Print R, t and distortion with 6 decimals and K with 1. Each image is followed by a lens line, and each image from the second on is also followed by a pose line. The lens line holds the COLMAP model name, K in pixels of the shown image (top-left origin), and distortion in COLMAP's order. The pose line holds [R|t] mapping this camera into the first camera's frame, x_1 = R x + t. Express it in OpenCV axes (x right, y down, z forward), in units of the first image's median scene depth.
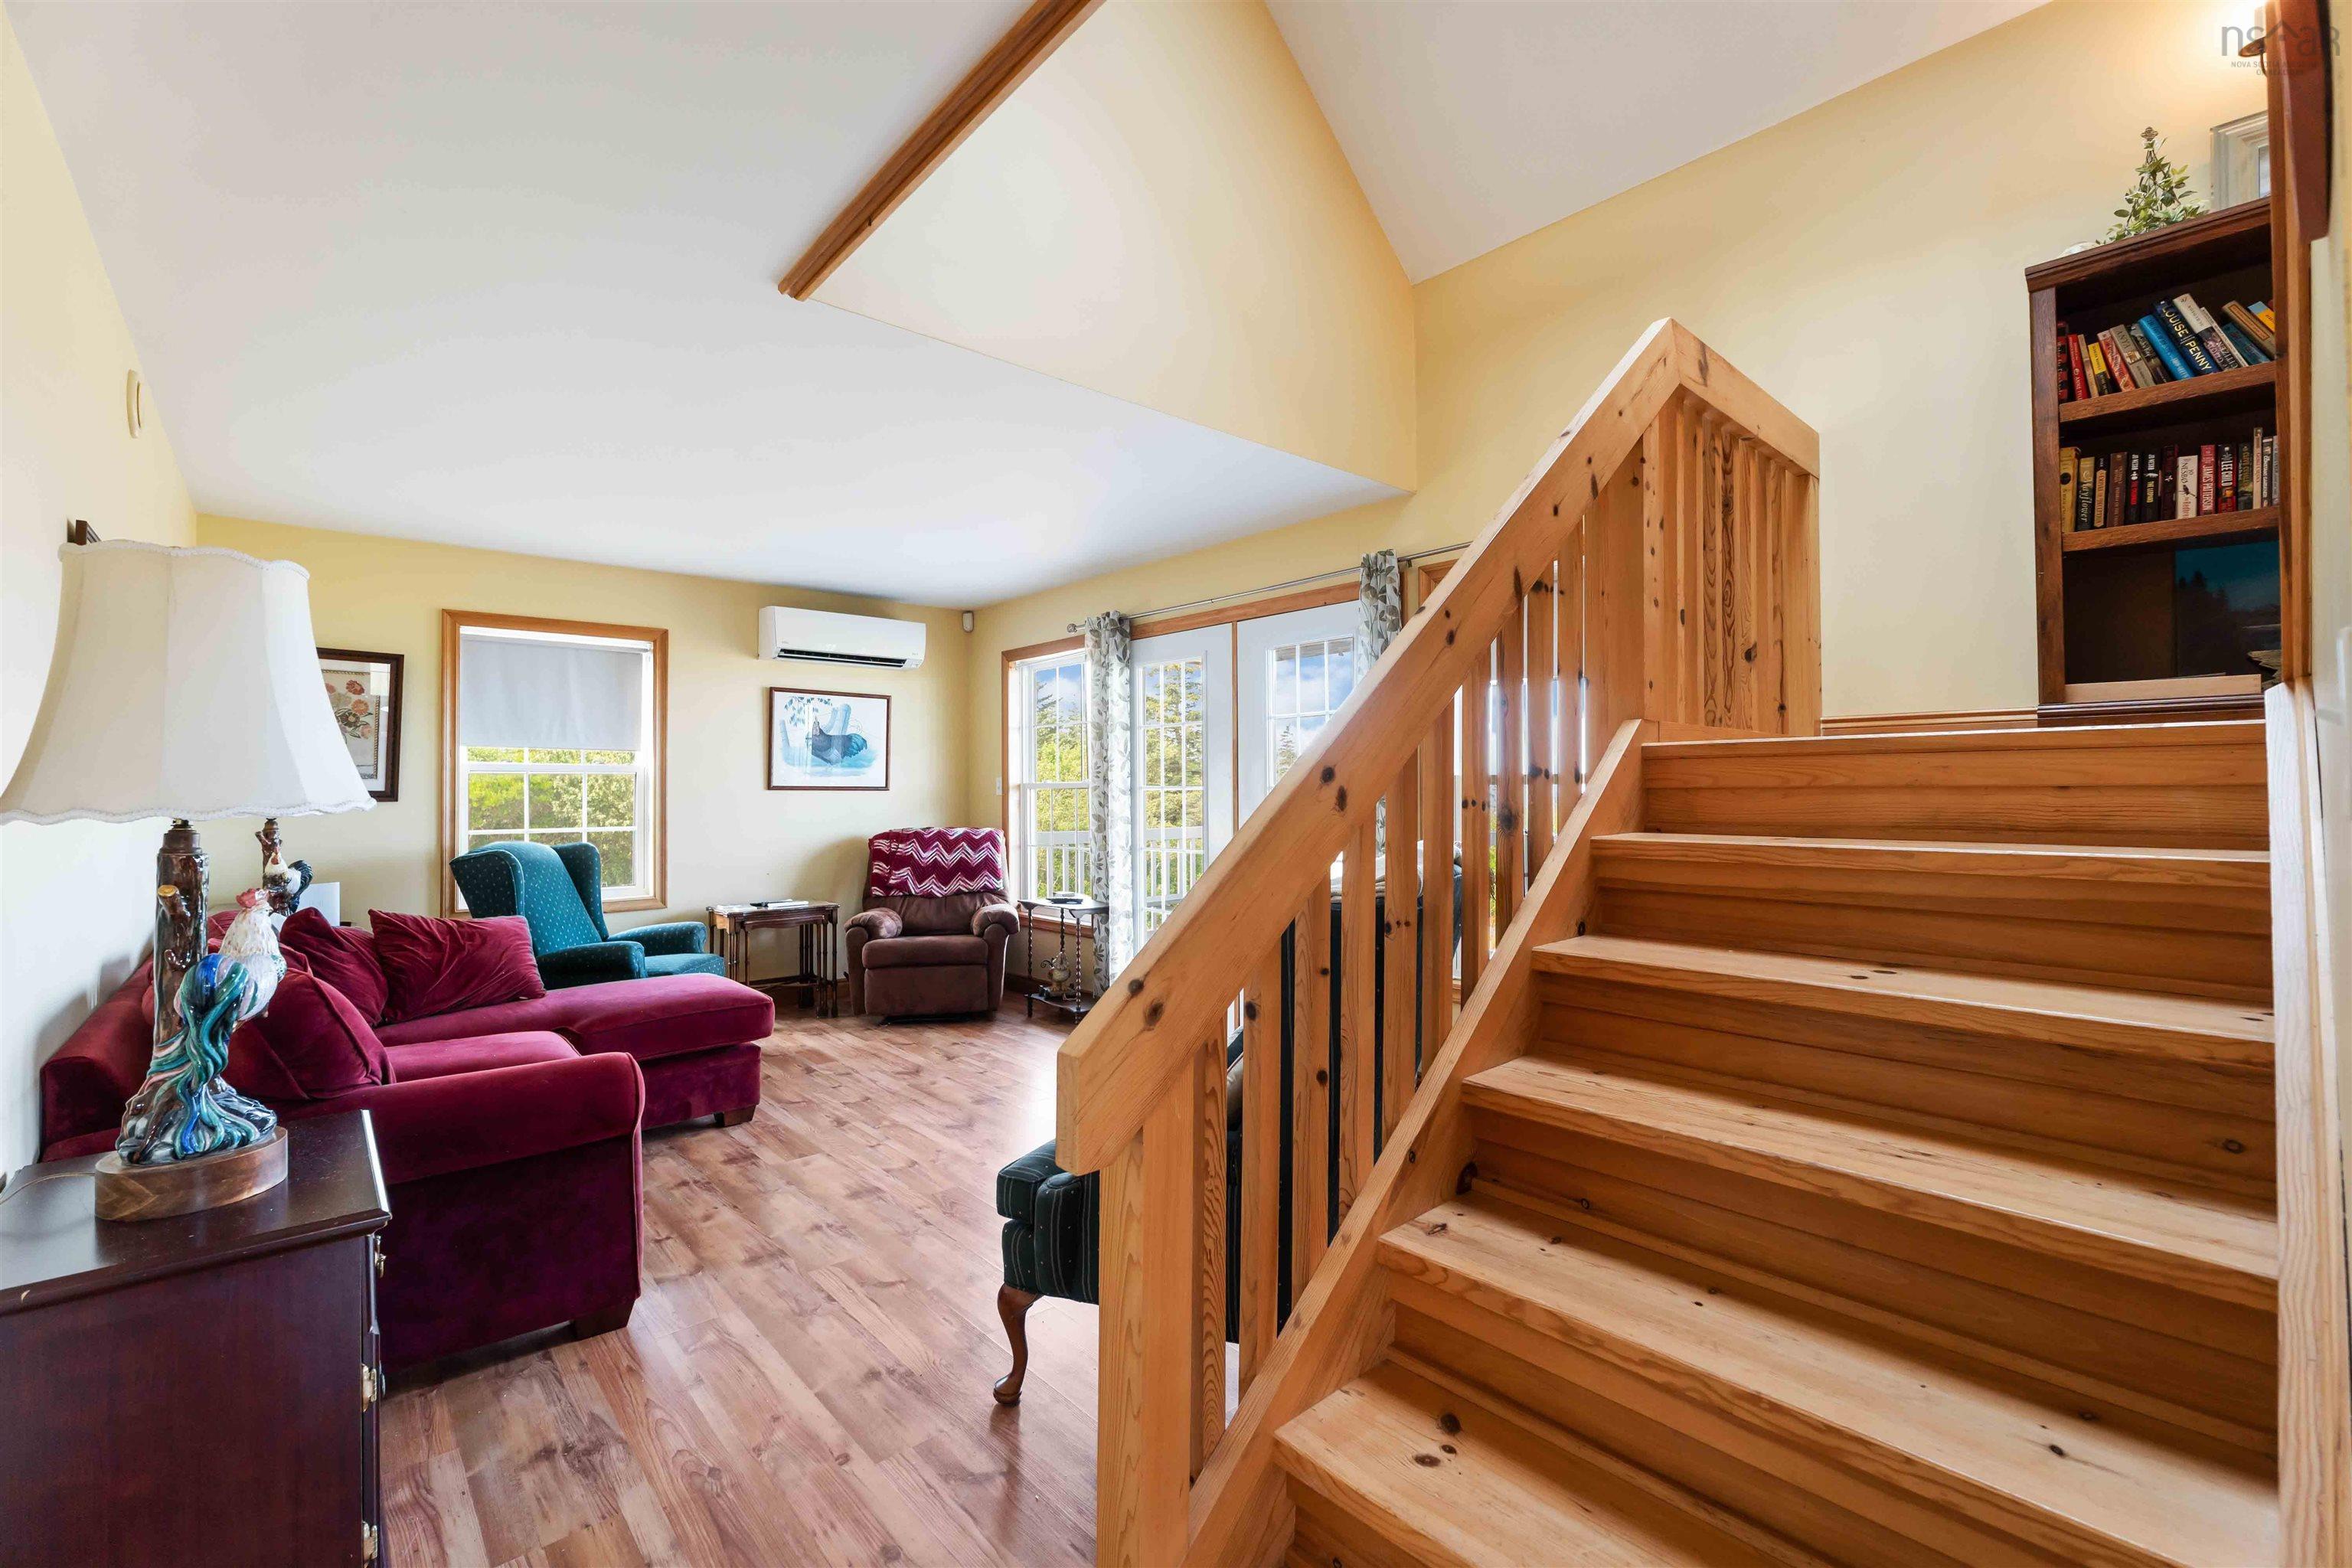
lens RADIAL K [[985.8, 0, 1178.3], [0, 985.8, 777.7], [0, 0, 1]] dist [-0.002245, -0.000225]
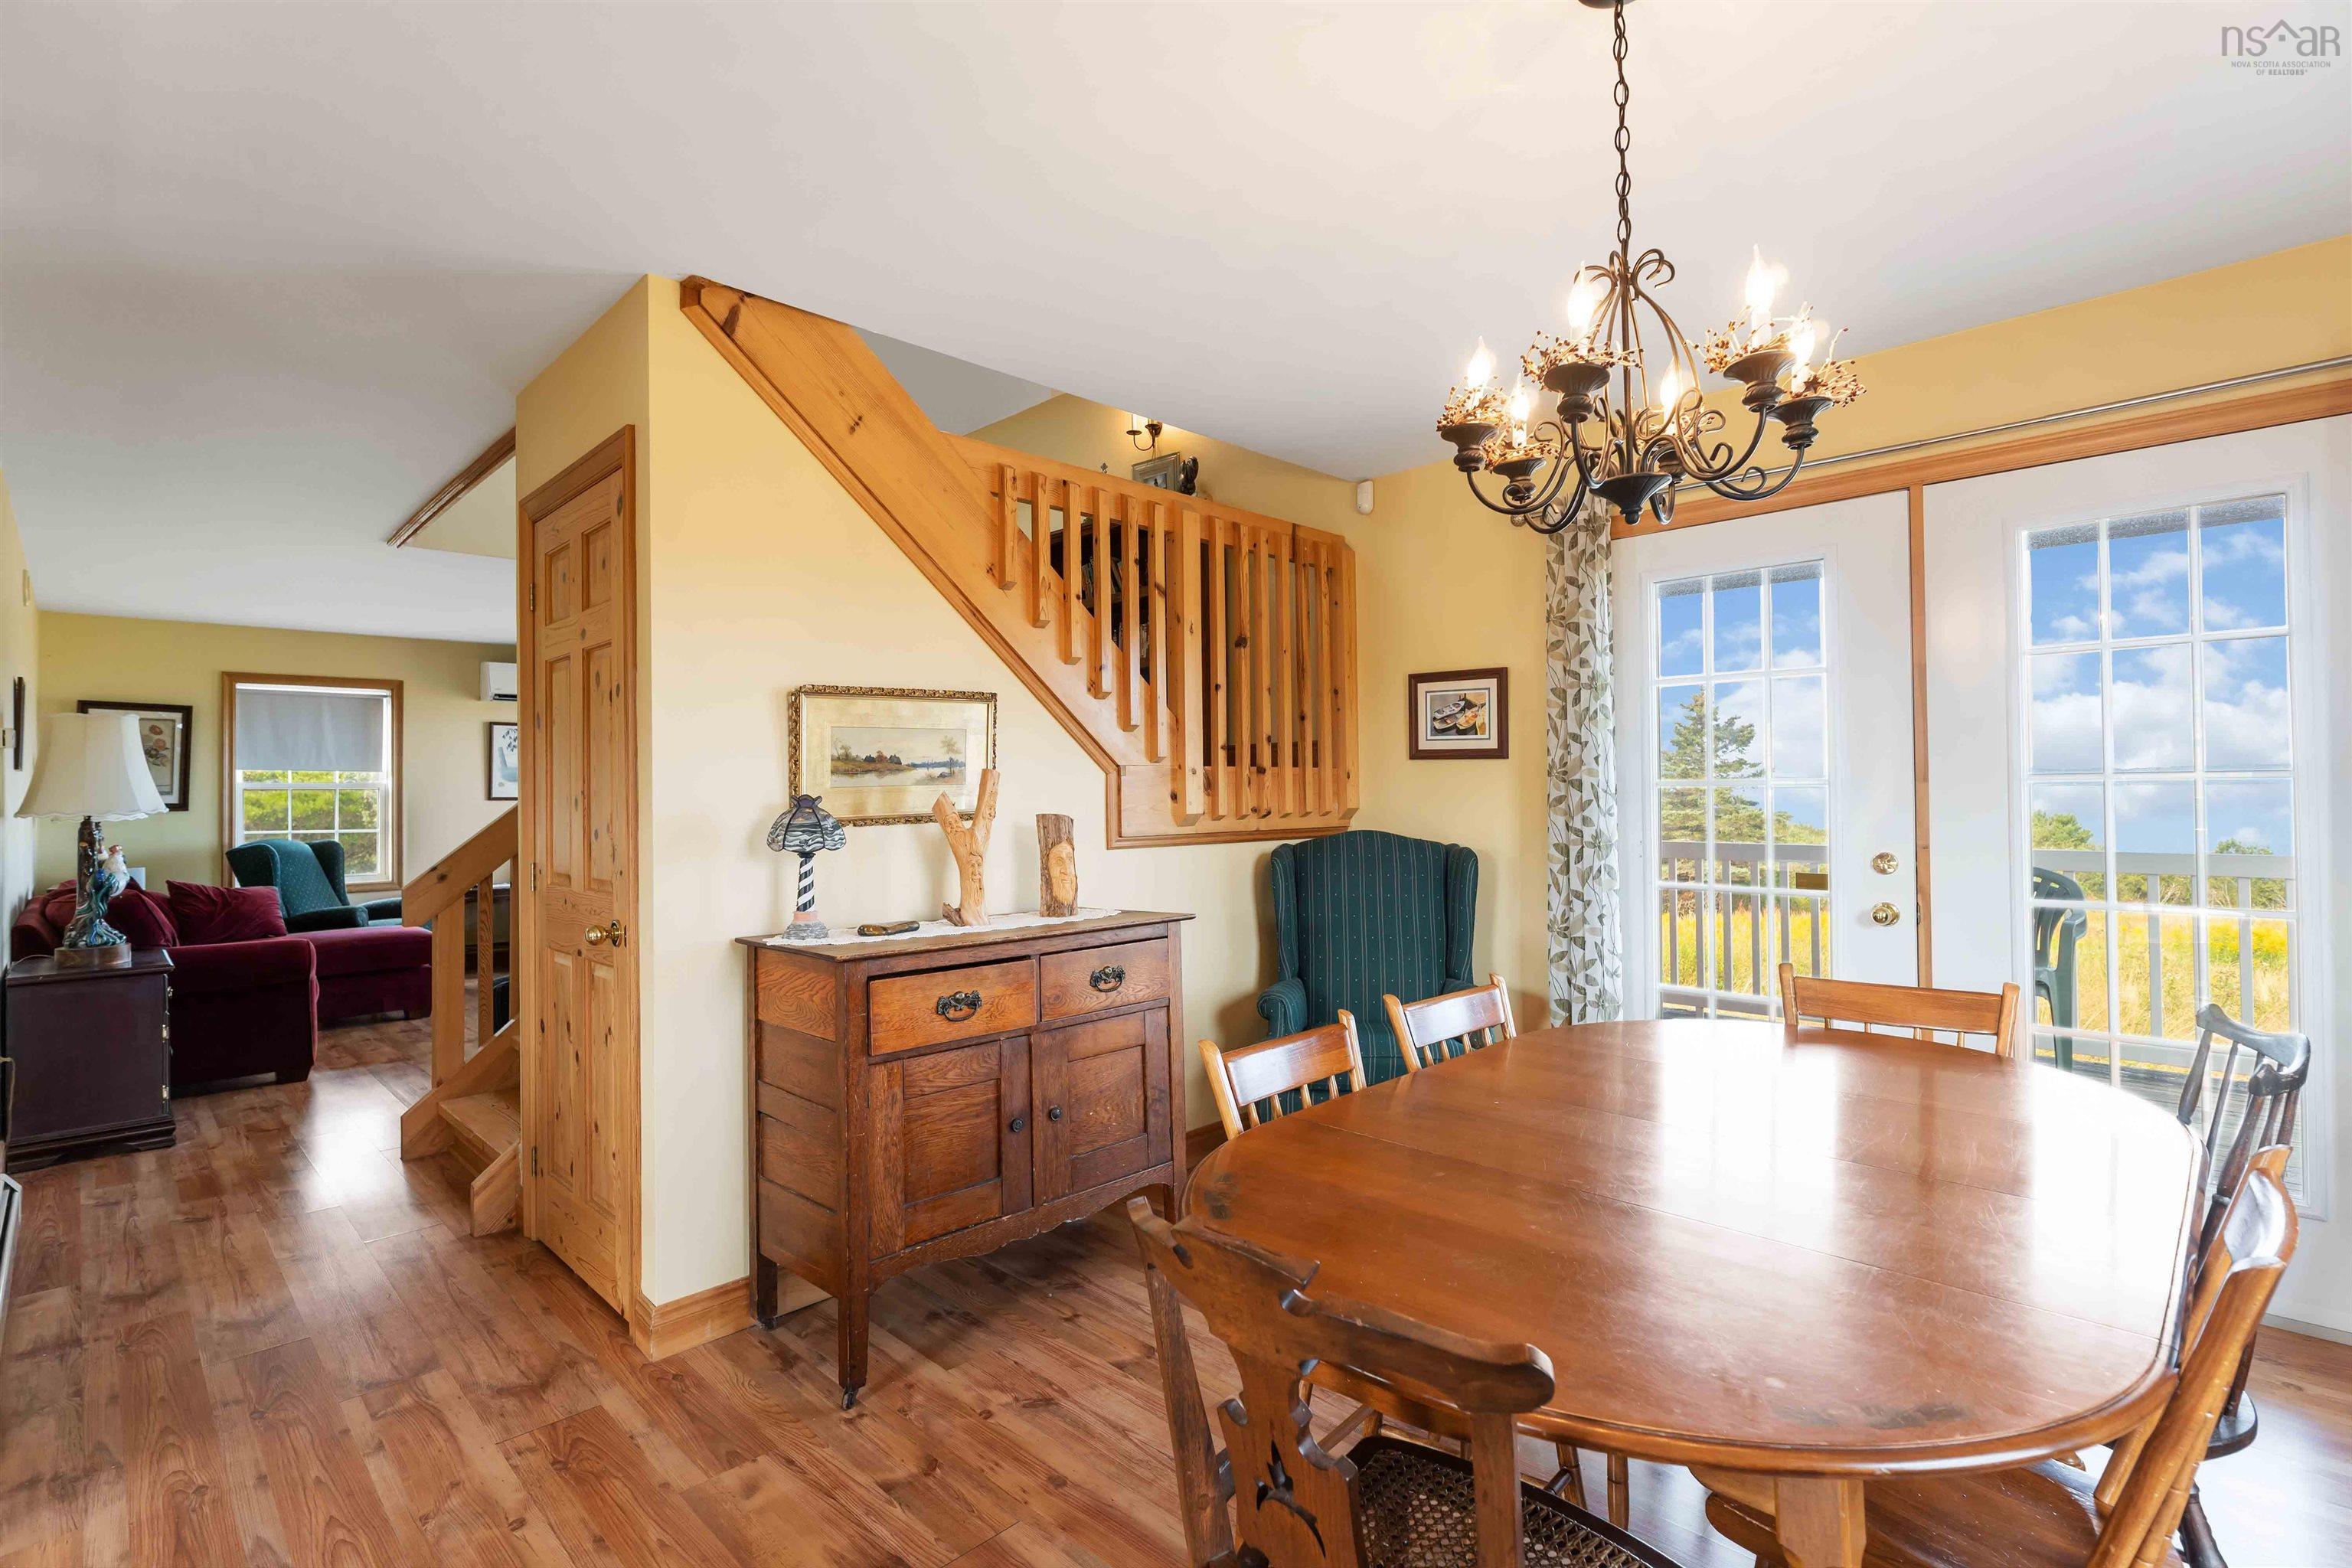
lens RADIAL K [[1107.3, 0, 1187.3], [0, 1107.3, 778.5], [0, 0, 1]] dist [-0.002069, 0.000449]
pose [[0.998414, -0.005809, 0.056004, 0.568145], [0.005875, 0.999982, -0.001009, -0.012320], [-0.055997, 0.001336, 0.998430, -0.686816]]
